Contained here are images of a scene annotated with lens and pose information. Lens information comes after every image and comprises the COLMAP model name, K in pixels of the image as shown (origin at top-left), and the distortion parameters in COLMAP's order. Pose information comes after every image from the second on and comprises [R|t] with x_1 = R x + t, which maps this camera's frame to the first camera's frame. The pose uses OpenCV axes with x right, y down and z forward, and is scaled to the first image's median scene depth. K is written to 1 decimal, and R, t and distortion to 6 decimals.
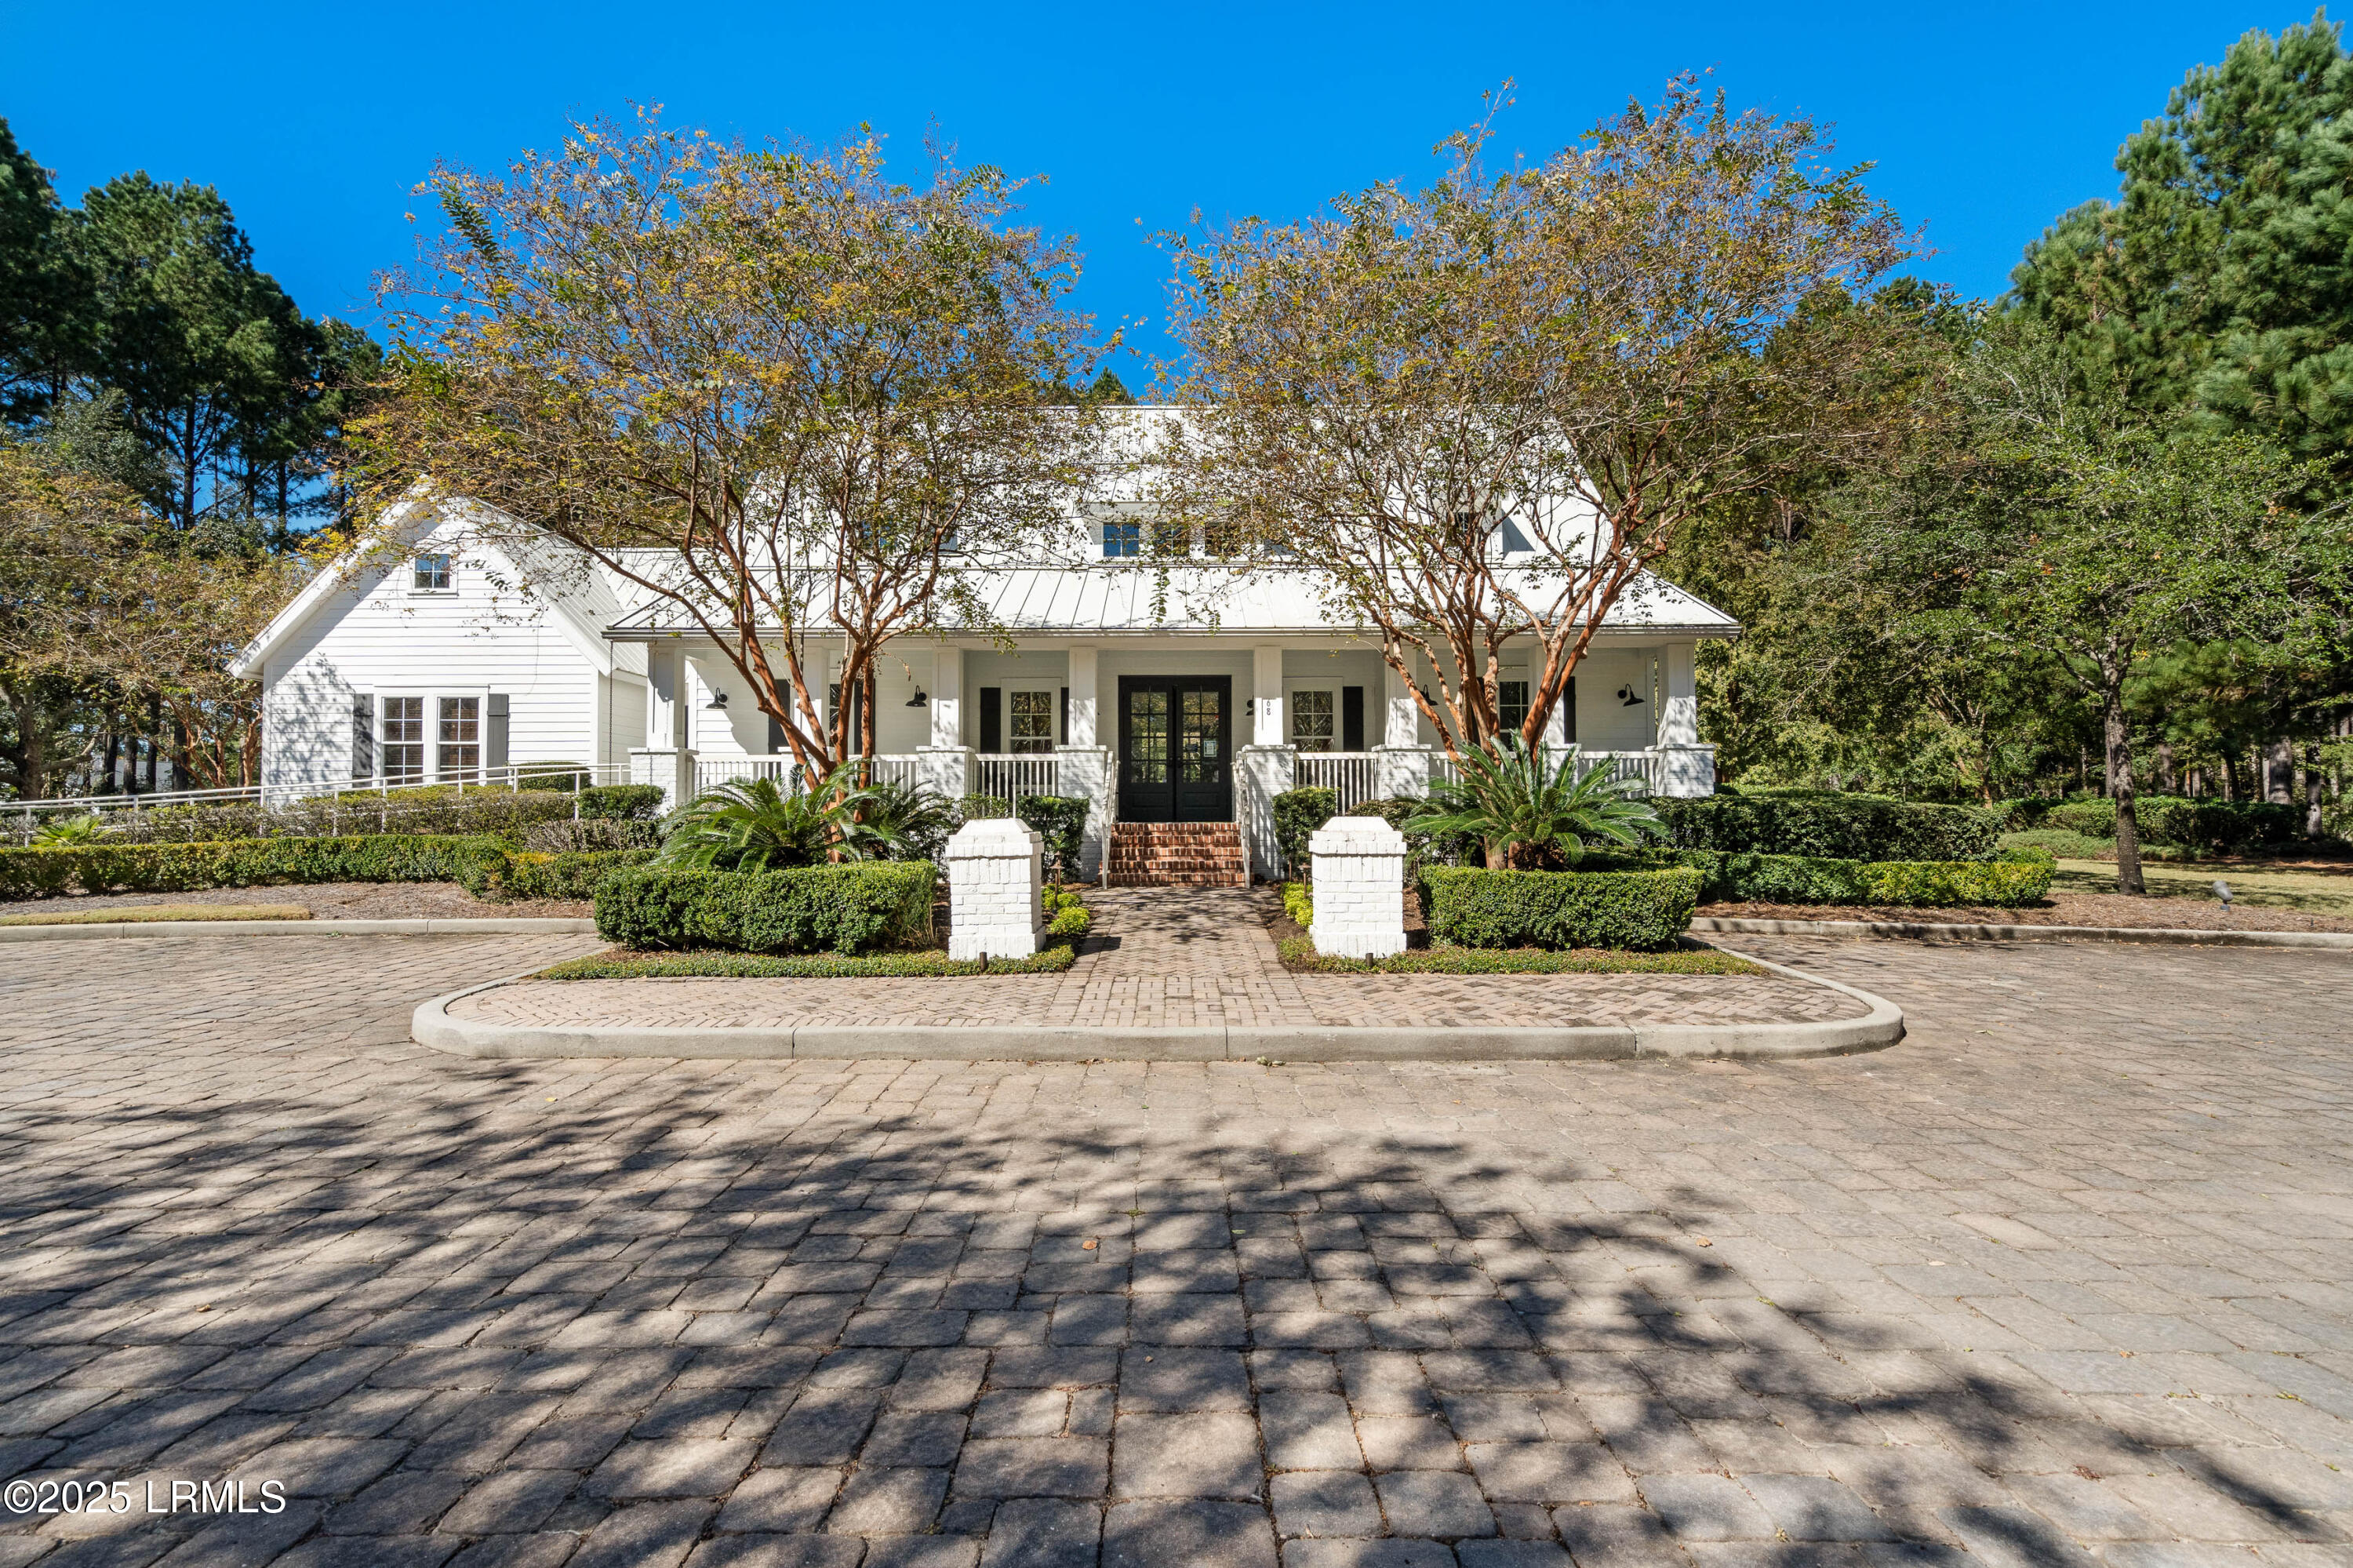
lens RADIAL K [[1063.1, 0, 1171.2], [0, 1063.1, 797.0], [0, 0, 1]] dist [0.008822, 0.000367]
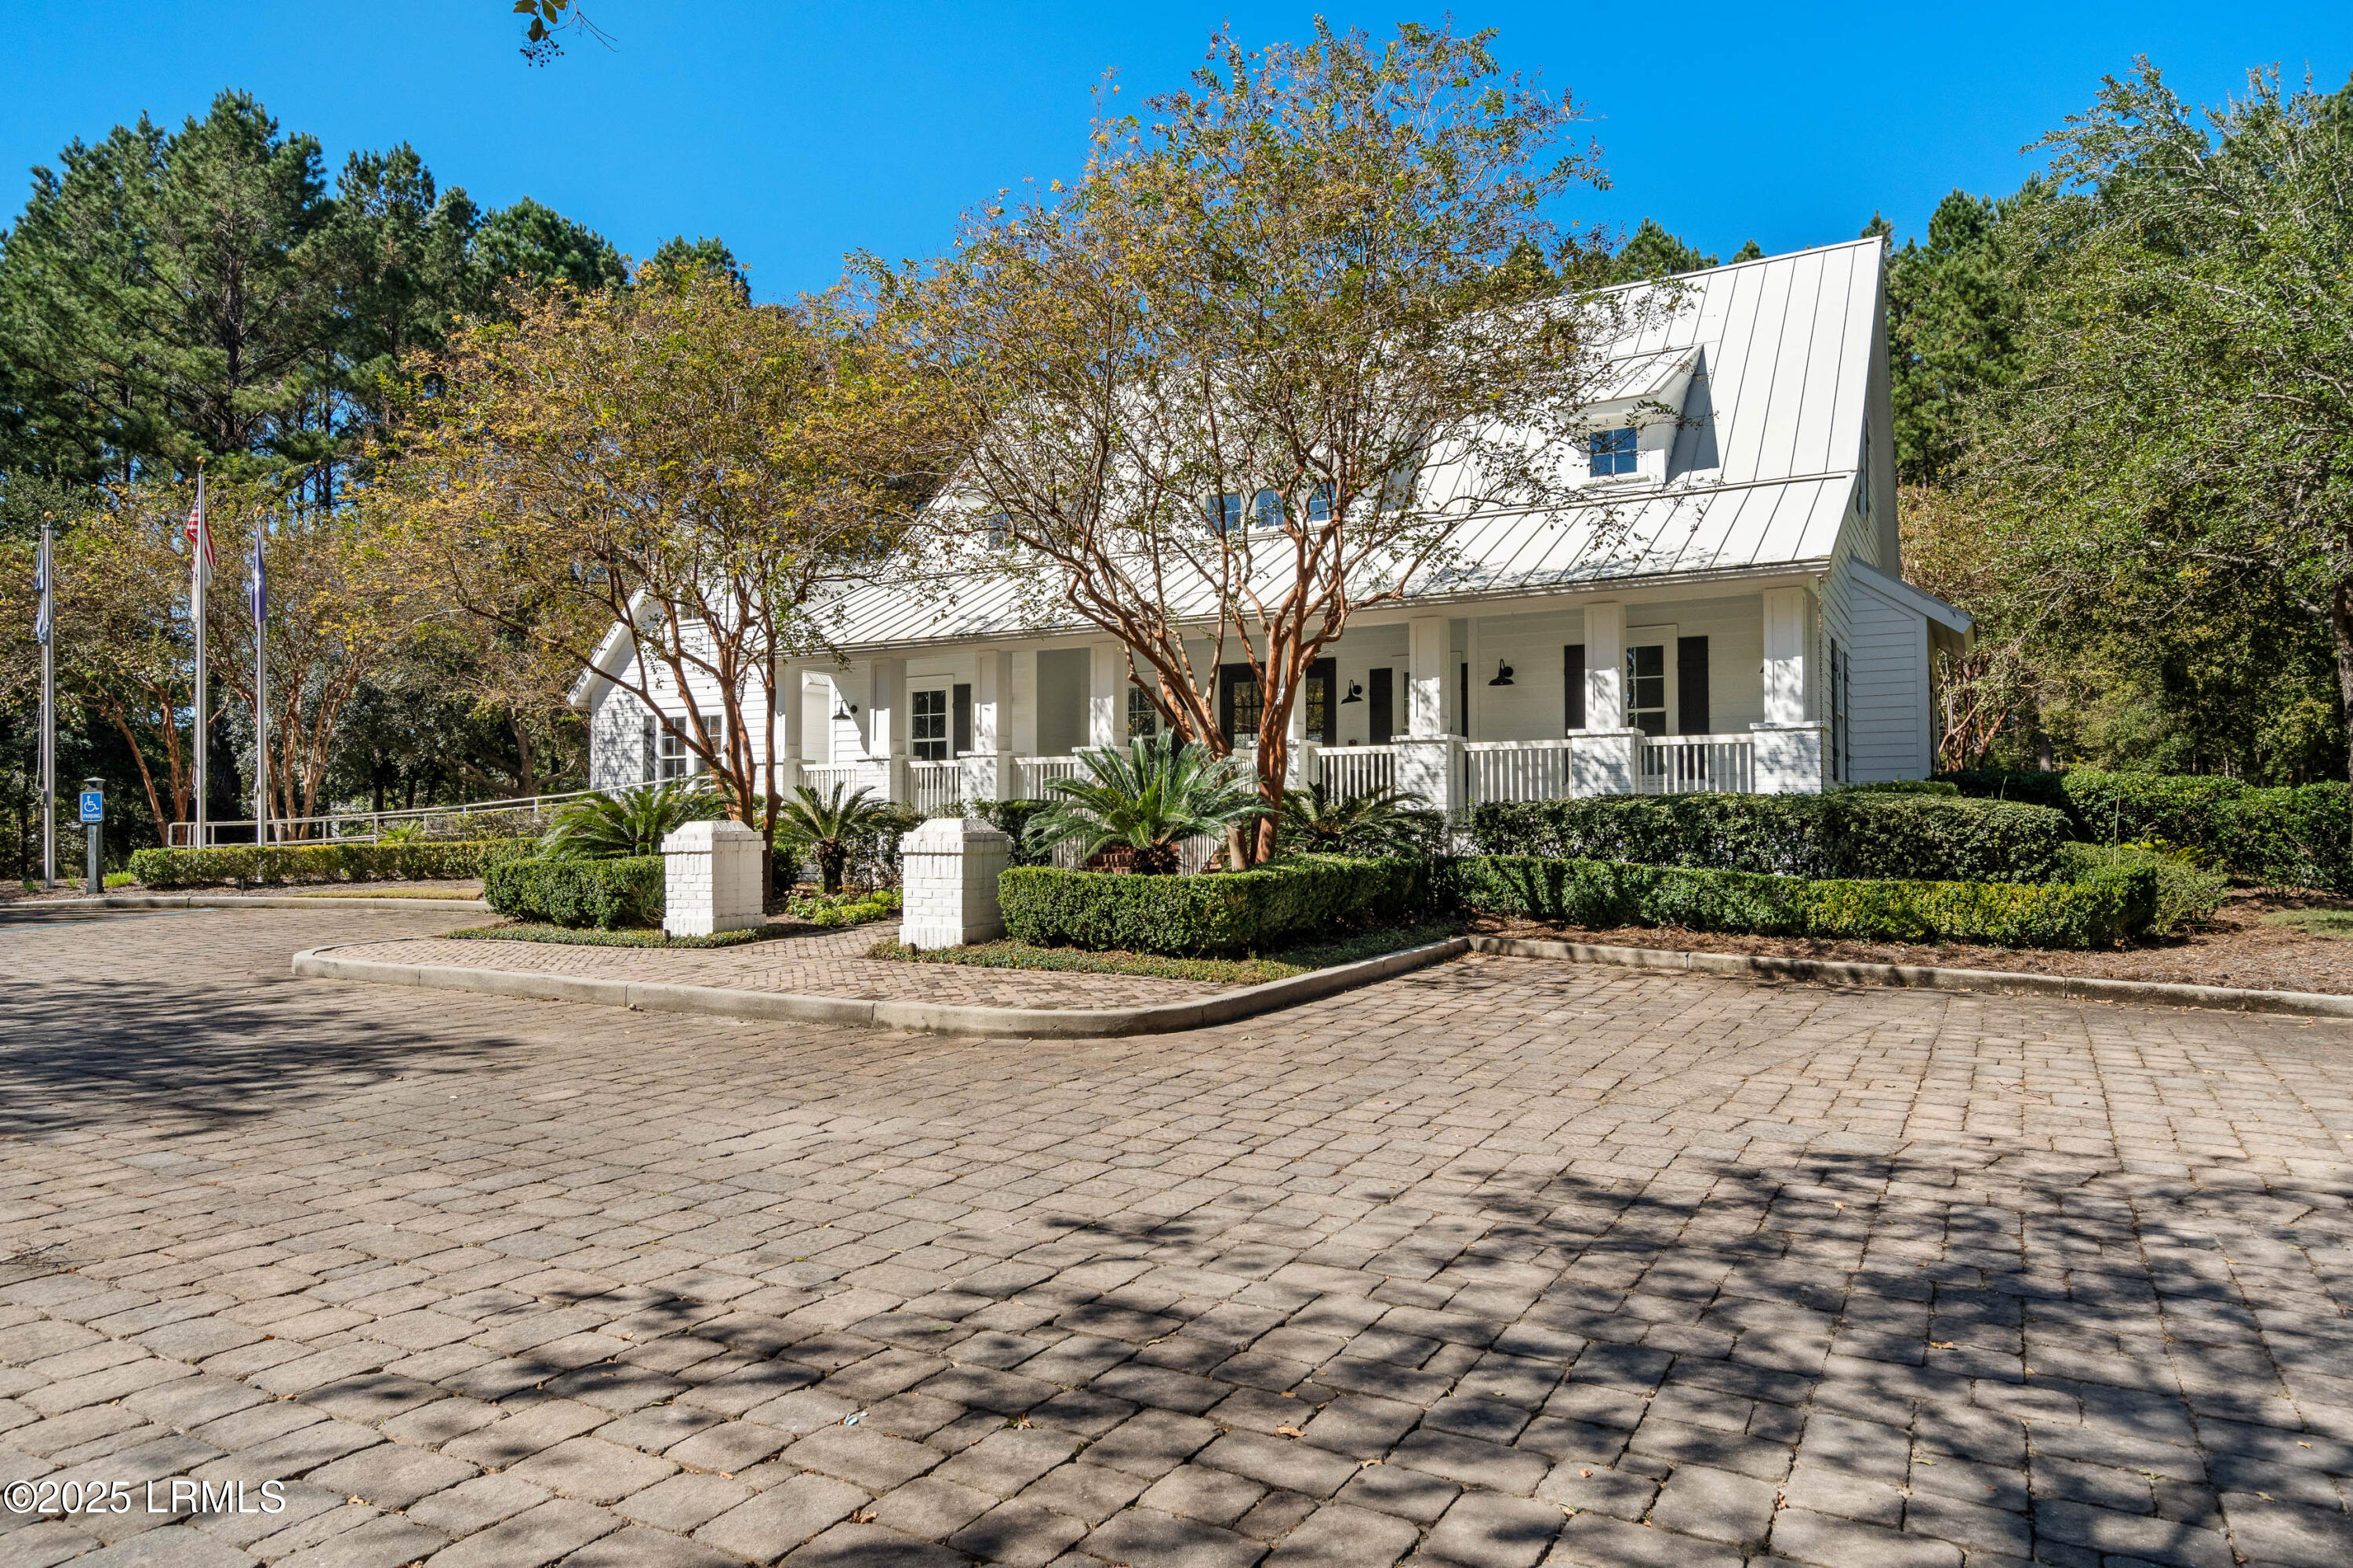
lens RADIAL K [[1388.1, 0, 1185.8], [0, 1388.1, 840.4], [0, 0, 1]] dist [0.048099, -0.000177]
pose [[0.872774, 0.005586, -0.488093, 0.607767], [0.009205, 0.999568, 0.027900, 0.002051], [0.488038, -0.028844, 0.872346, -0.057322]]
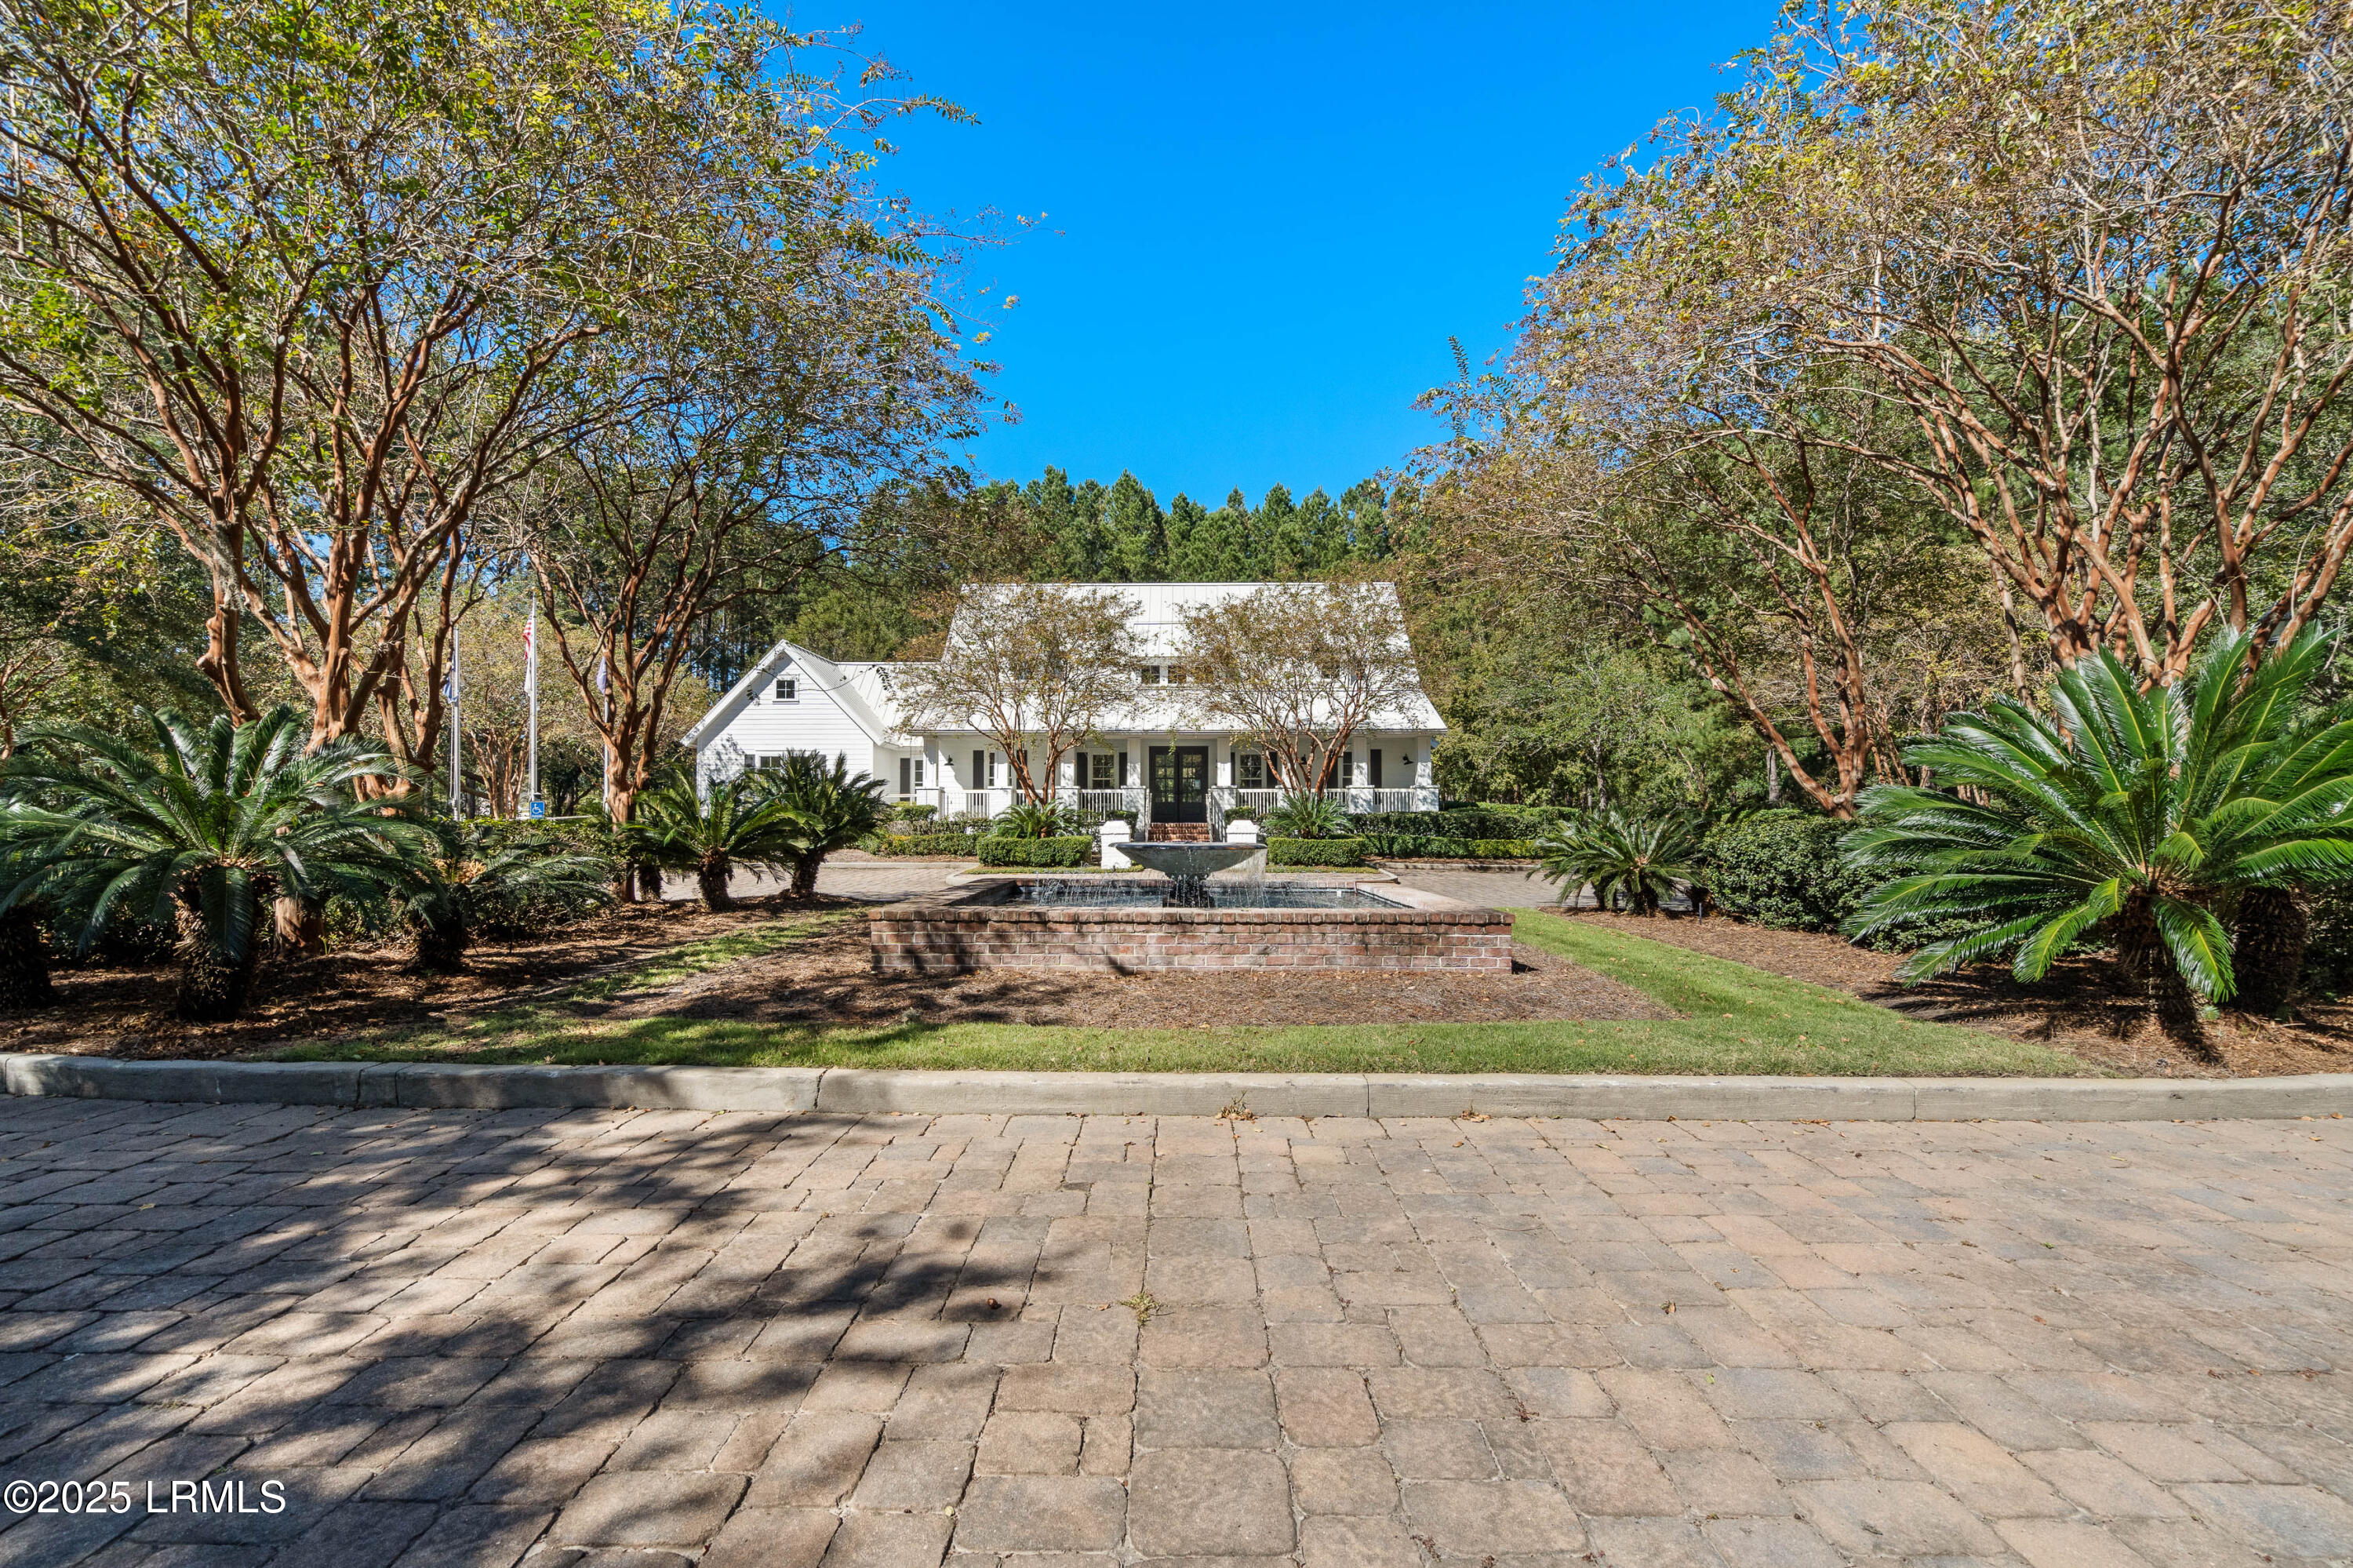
lens RADIAL K [[1063.1, 0, 1171.2], [0, 1063.1, 797.0], [0, 0, 1]] dist [0.008822, 0.000367]
pose [[0.999992, 0.001701, -0.003572, -0.003466], [-0.001717, 0.999989, -0.004472, -0.017634], [0.003564, 0.004479, 0.999984, -1.075478]]
